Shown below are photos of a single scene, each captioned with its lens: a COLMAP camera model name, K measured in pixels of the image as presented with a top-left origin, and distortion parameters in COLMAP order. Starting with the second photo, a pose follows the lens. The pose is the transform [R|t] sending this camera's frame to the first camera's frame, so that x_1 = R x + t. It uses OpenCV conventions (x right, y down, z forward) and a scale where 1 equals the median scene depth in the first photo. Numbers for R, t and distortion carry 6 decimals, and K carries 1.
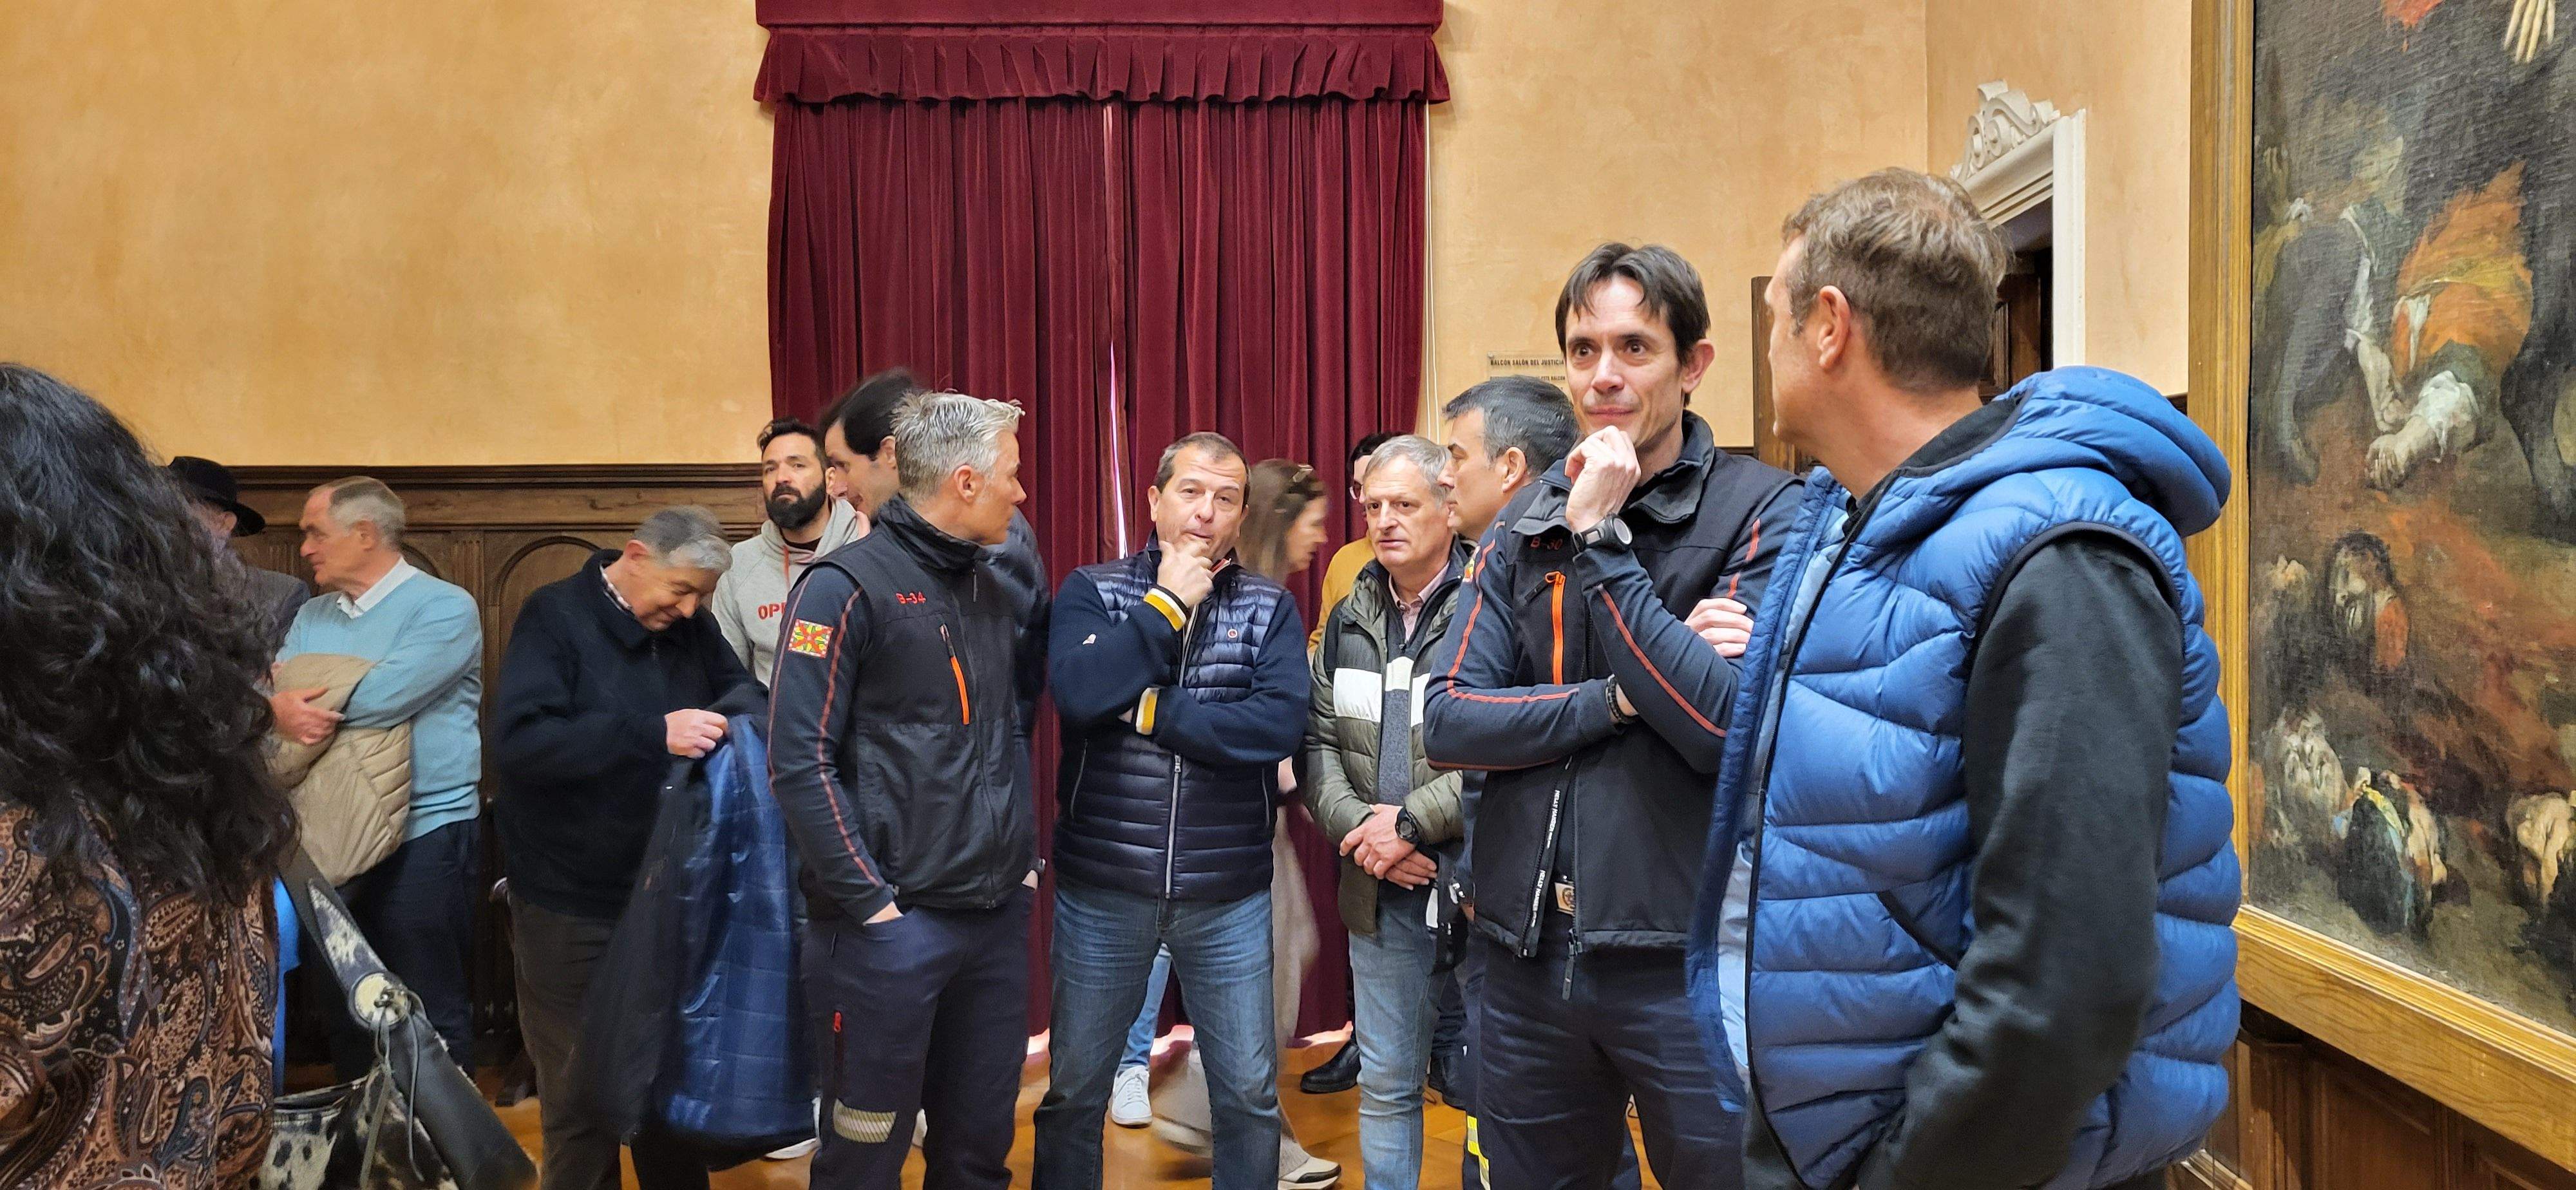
lens RADIAL K [[1964.8, 0, 1317.8], [0, 1964.8, 570.4], [0, 0, 1]] dist [0.051481, -0.050272]
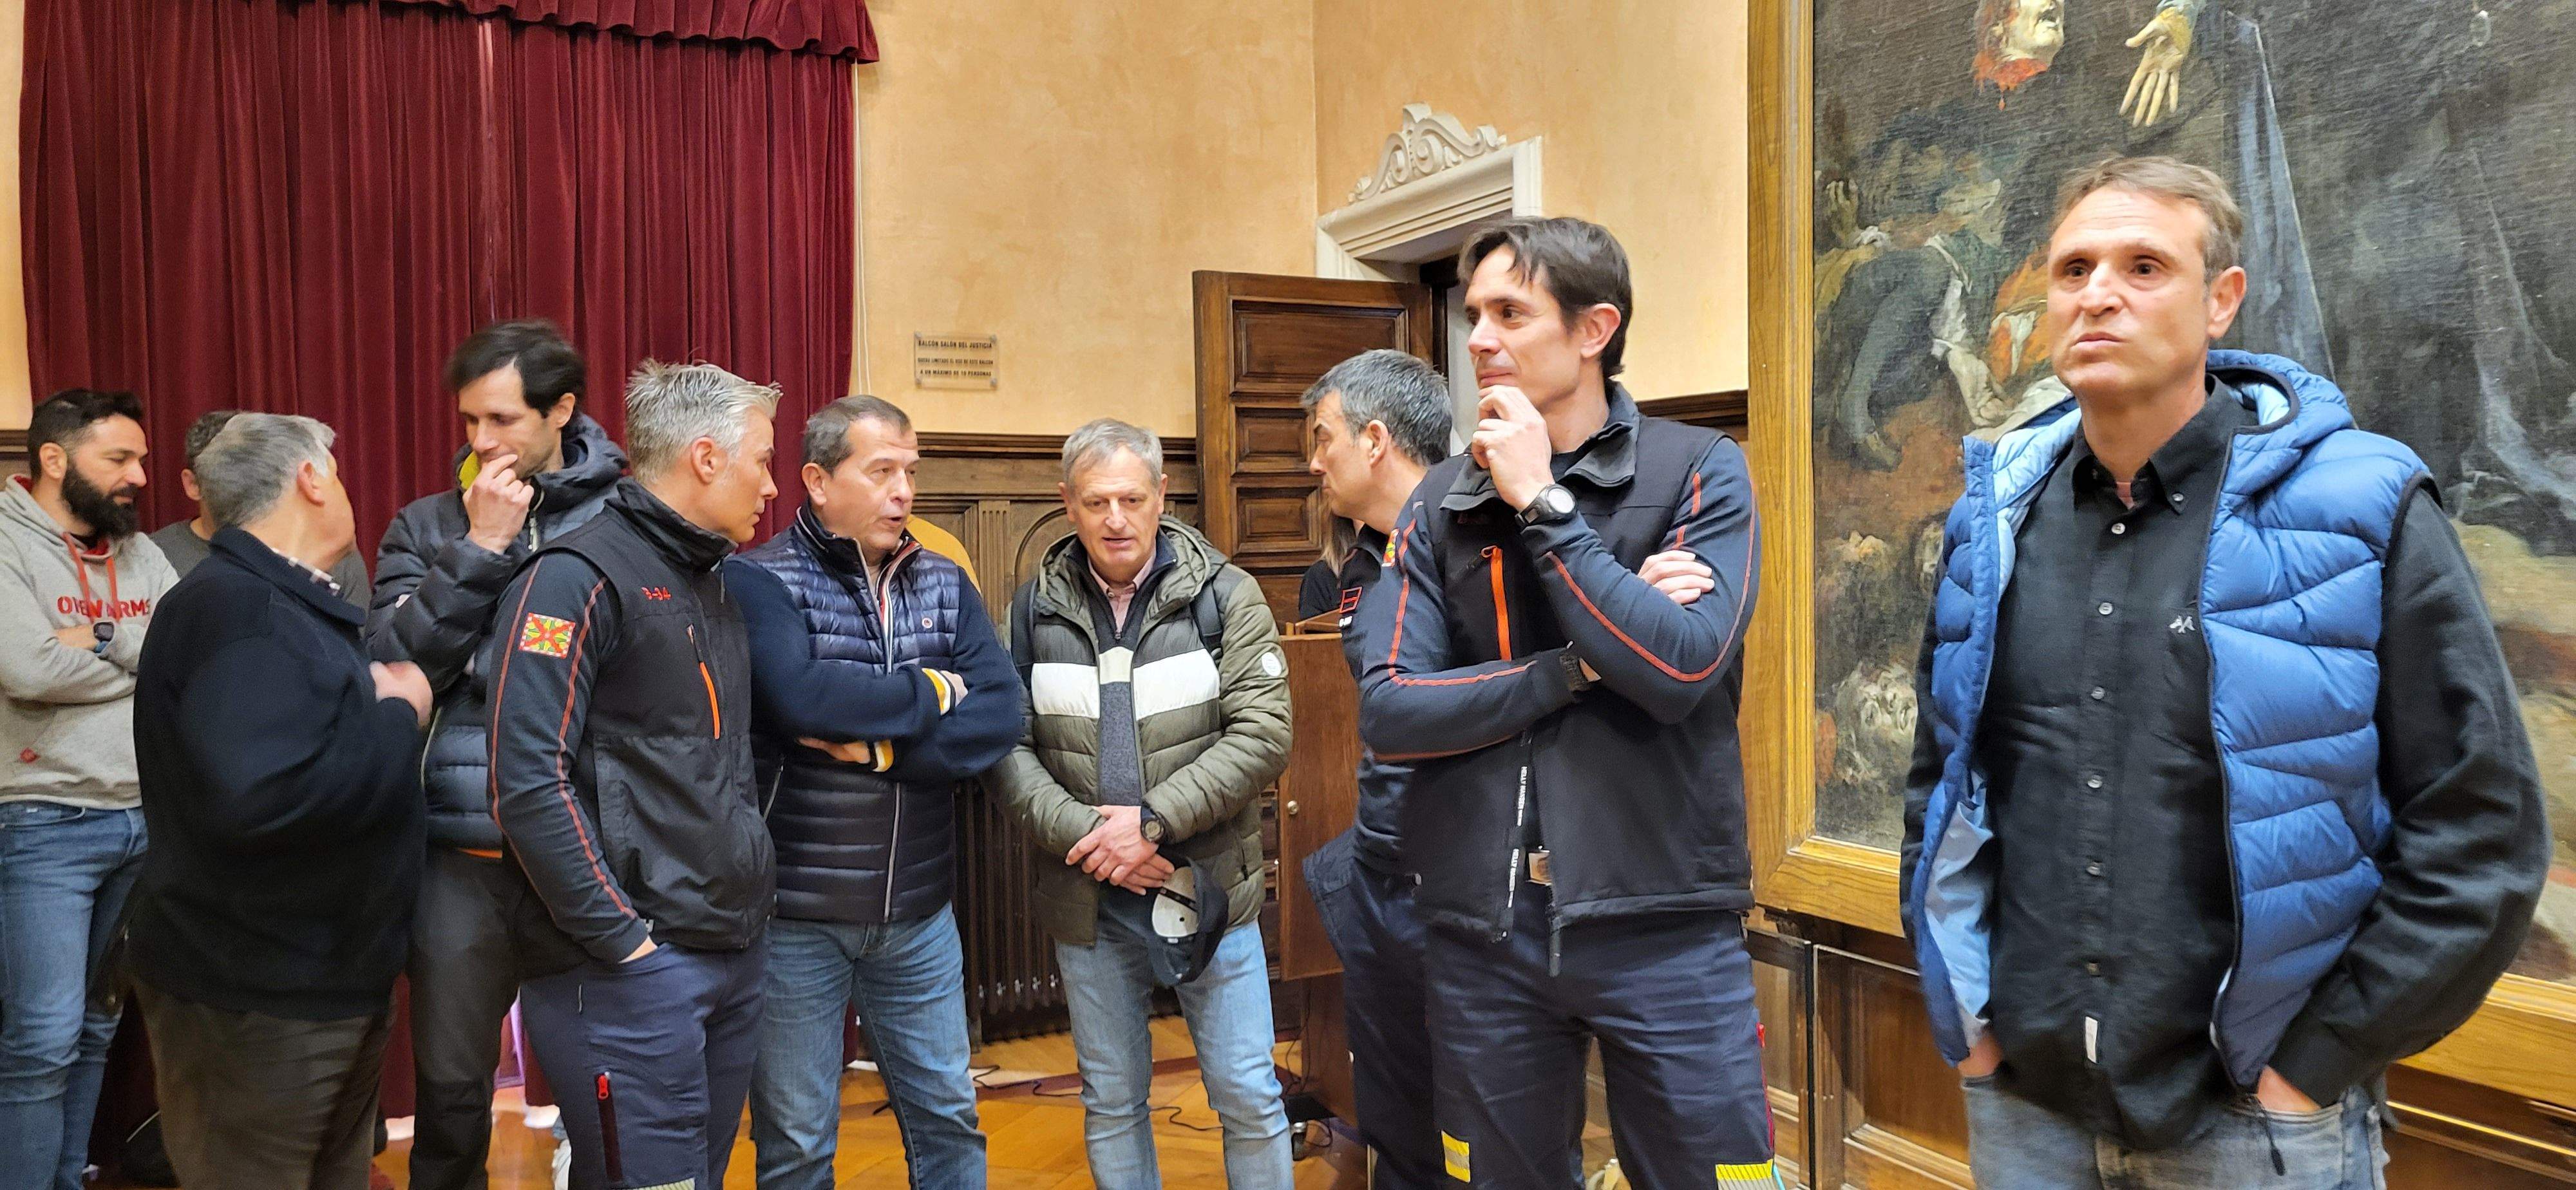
lens RADIAL K [[1964.8, 0, 1317.8], [0, 1964.8, 570.4], [0, 0, 1]] dist [0.051481, -0.050272]
pose [[0.870627, -0.014363, 0.491735, -0.366961], [0.017420, 0.999847, -0.001638, 0.011501], [-0.491636, 0.009992, 0.870744, 0.148904]]
